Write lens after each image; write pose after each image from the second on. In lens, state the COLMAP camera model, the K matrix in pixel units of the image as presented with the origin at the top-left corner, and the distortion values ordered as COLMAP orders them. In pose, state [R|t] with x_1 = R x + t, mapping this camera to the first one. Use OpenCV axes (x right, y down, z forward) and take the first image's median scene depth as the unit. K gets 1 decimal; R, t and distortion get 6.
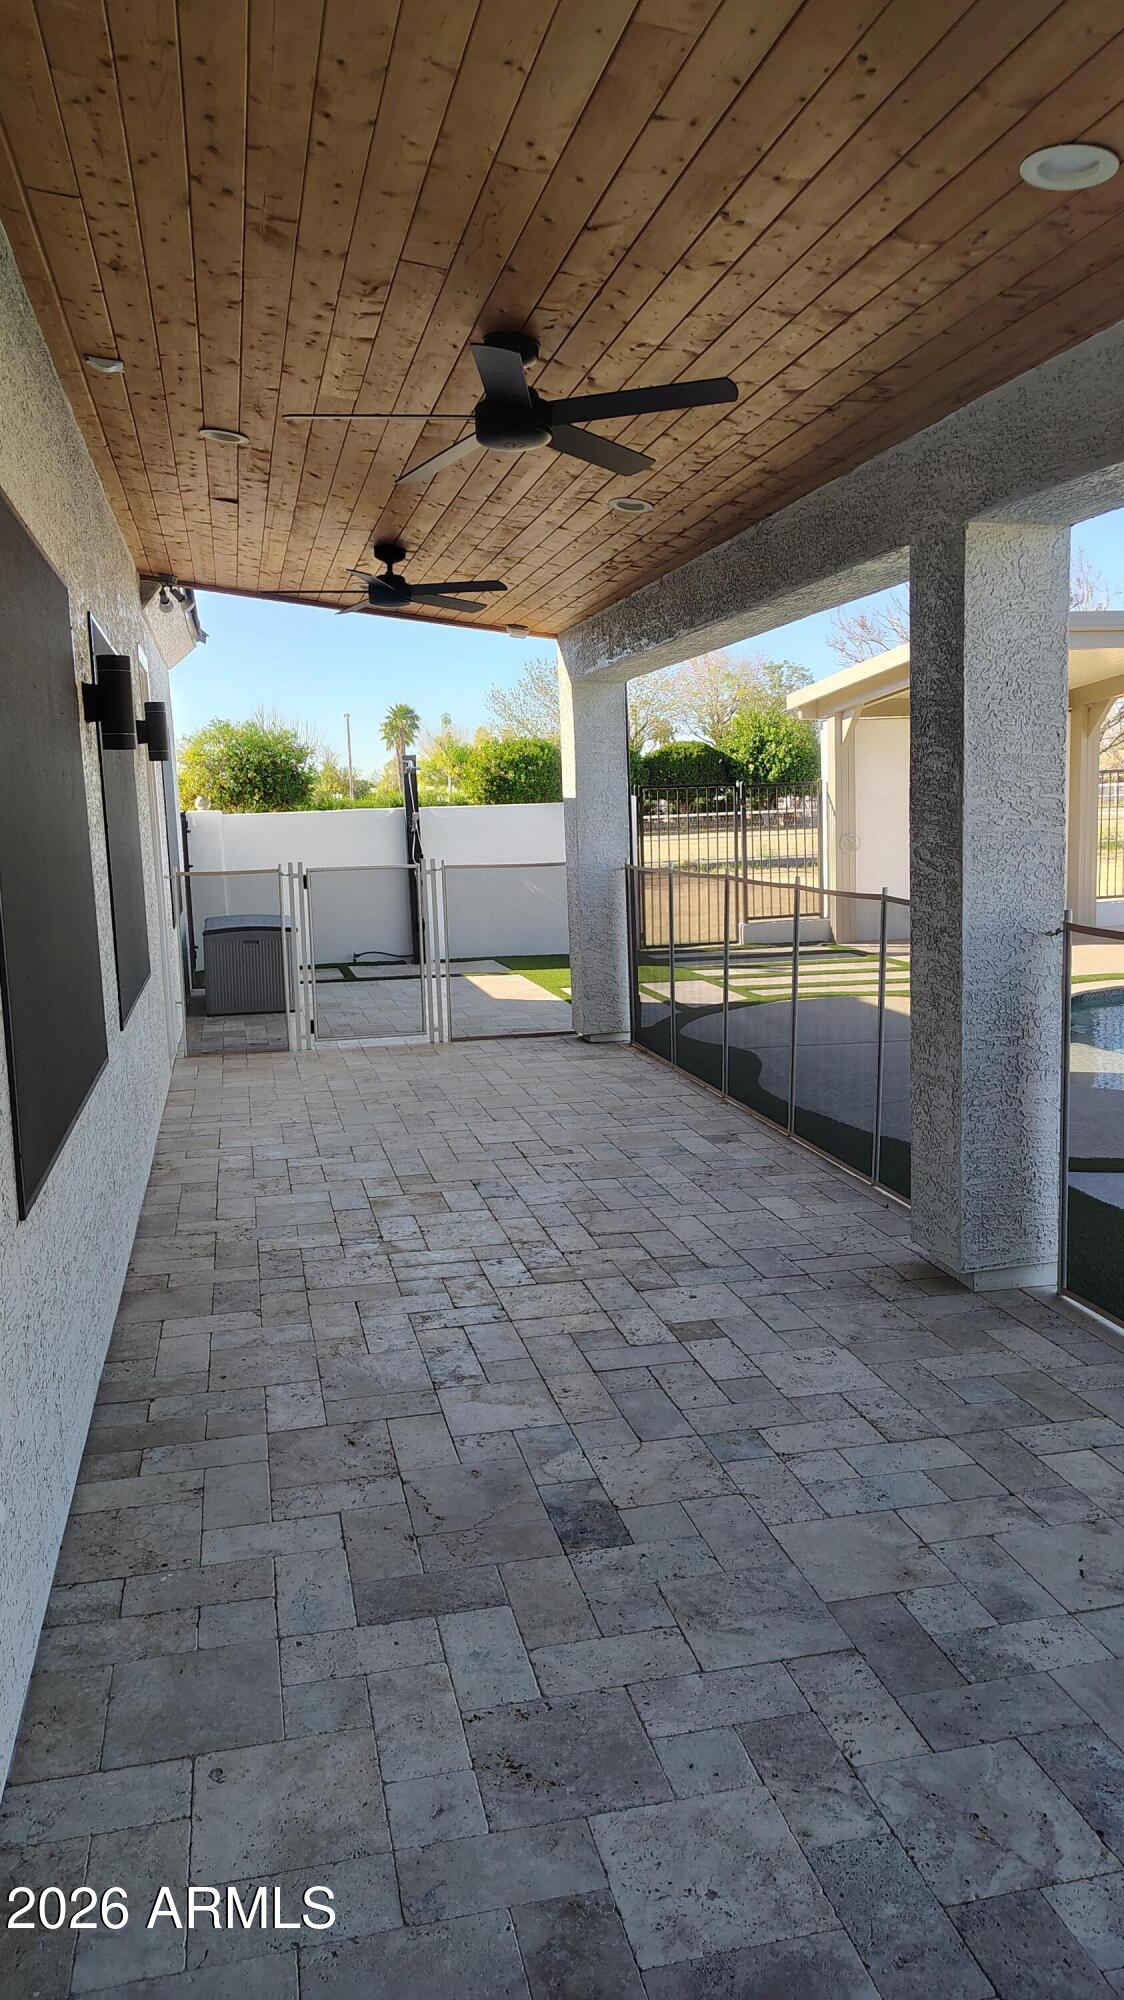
lens RADIAL K [[1370.0, 0, 562.0], [0, 1370.0, 1000.0], [0, 0, 1]] dist [0.044158, -0.040206]
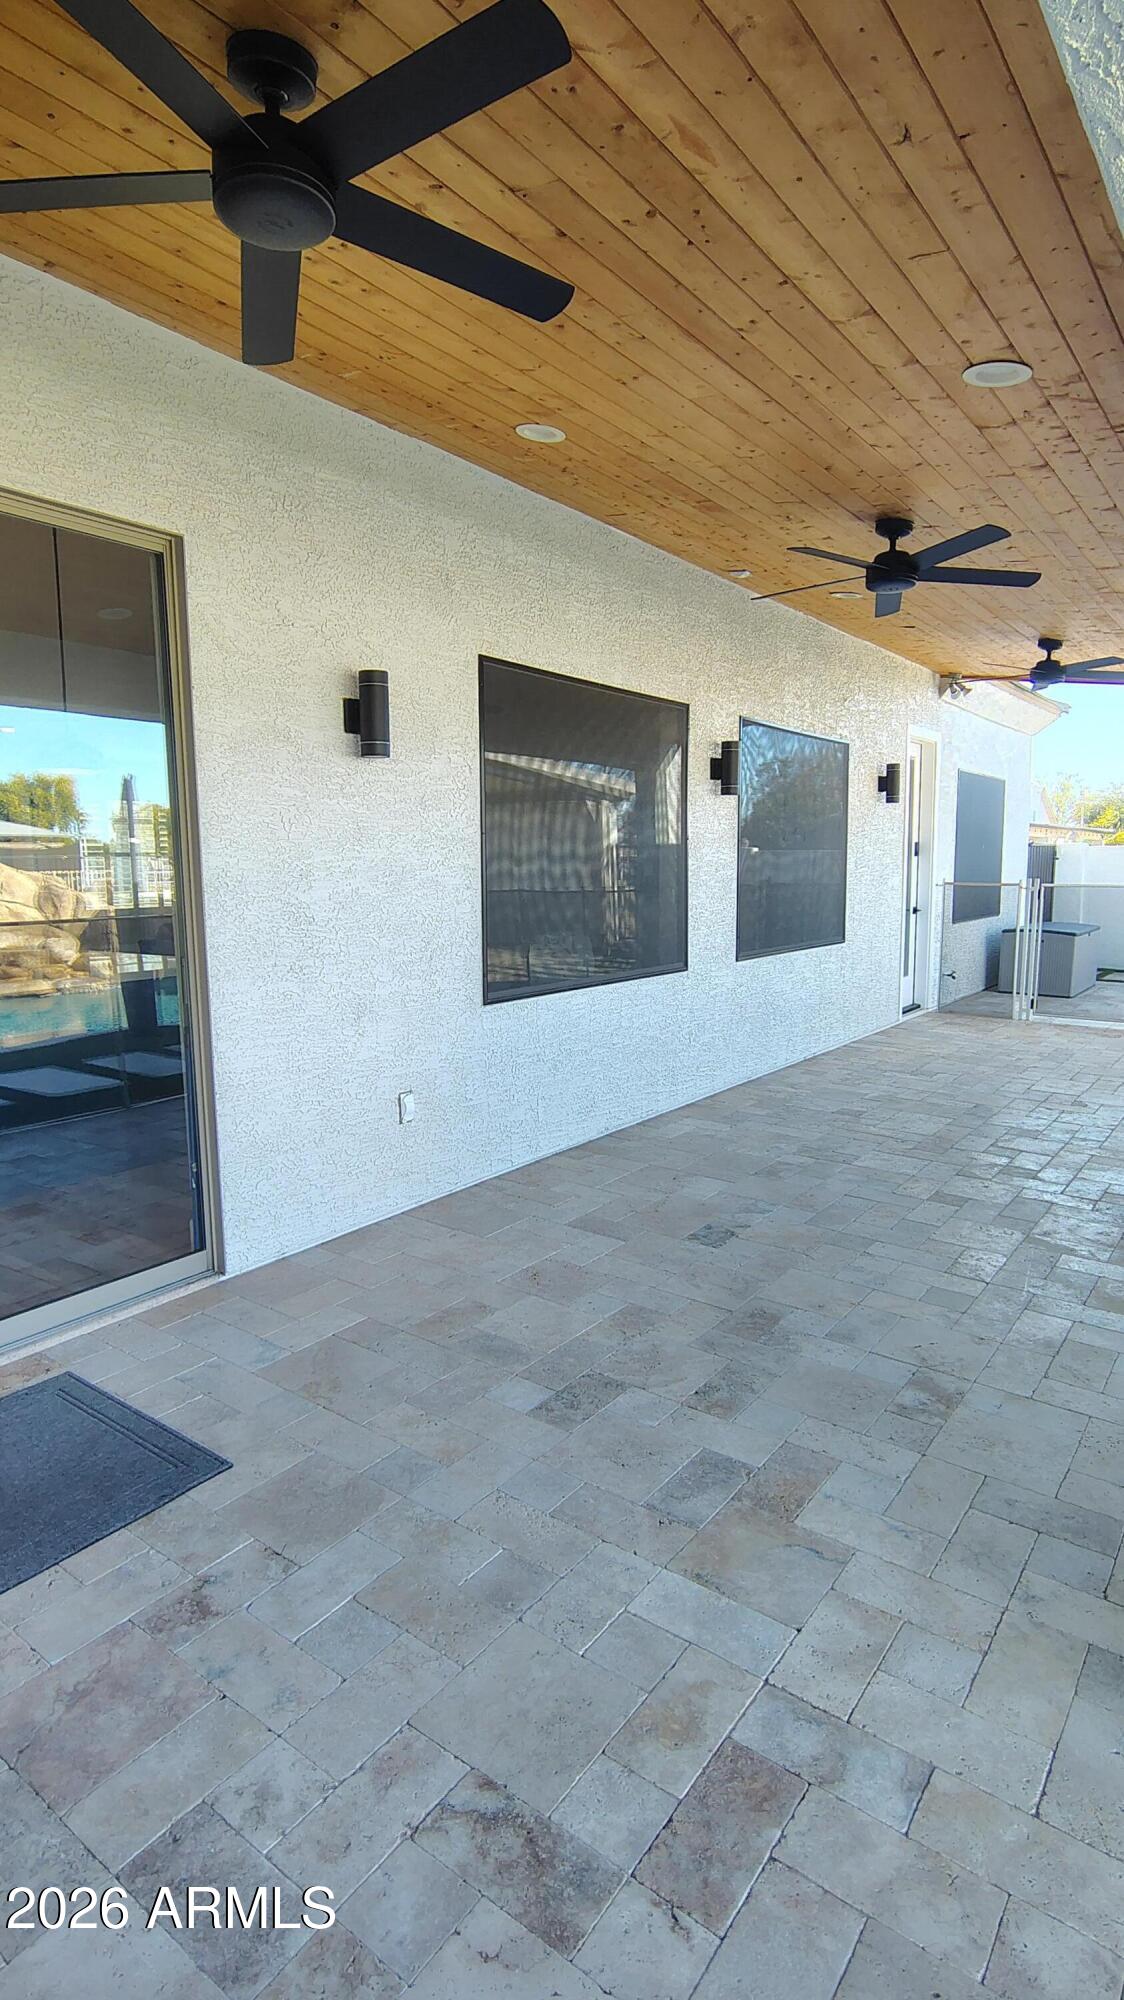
lens RADIAL K [[1054.5, 0, 562.0], [0, 1054.5, 1000.0], [0, 0, 1]] dist [0.029341, 0.000030]
pose [[0.650279, 0.129820, -0.748522, 0.722746], [-0.126417, 0.990045, 0.061884, 0.023998], [0.749104, 0.054384, 0.660217, -0.030950]]
